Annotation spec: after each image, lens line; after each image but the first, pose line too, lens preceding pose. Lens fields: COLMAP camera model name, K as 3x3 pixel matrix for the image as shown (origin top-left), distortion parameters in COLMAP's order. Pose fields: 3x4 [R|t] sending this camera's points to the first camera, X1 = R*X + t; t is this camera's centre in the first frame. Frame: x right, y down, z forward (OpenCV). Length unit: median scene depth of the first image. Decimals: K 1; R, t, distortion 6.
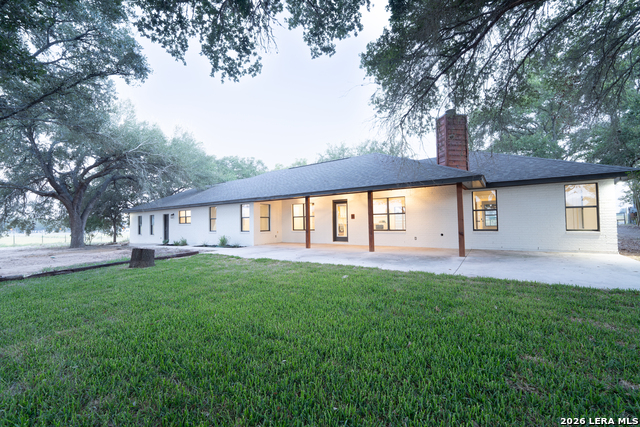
lens RADIAL K [[261.9, 0, 320.0], [0, 261.9, 213.5], [0, 0, 1]] dist [-0.011117, -0.000139]
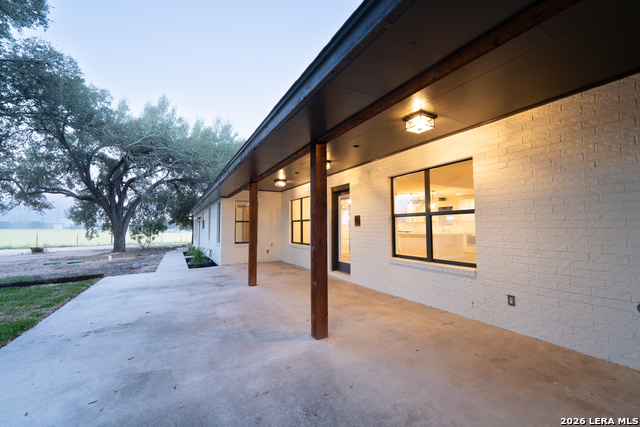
lens RADIAL K [[261.9, 0, 320.0], [0, 261.9, 213.5], [0, 0, 1]] dist [-0.011117, -0.000139]
pose [[0.900950, -0.010353, -0.433799, 0.280735], [0.005682, 0.999911, -0.012063, 0.004197], [0.433885, 0.008404, 0.900929, 0.612682]]
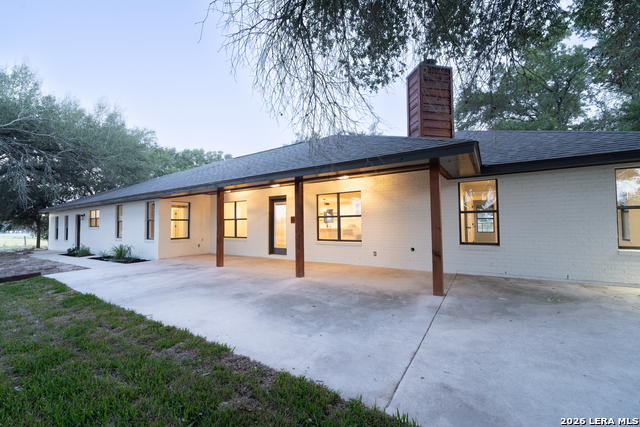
lens RADIAL K [[264.7, 0, 321.5], [0, 264.7, 213.9], [0, 0, 1]] dist [-0.007329, -0.000147]
pose [[0.999342, 0.006251, 0.035741, 0.189948], [-0.006144, 0.999976, -0.003100, -0.003068], [-0.035759, 0.002879, 0.999356, 0.308669]]
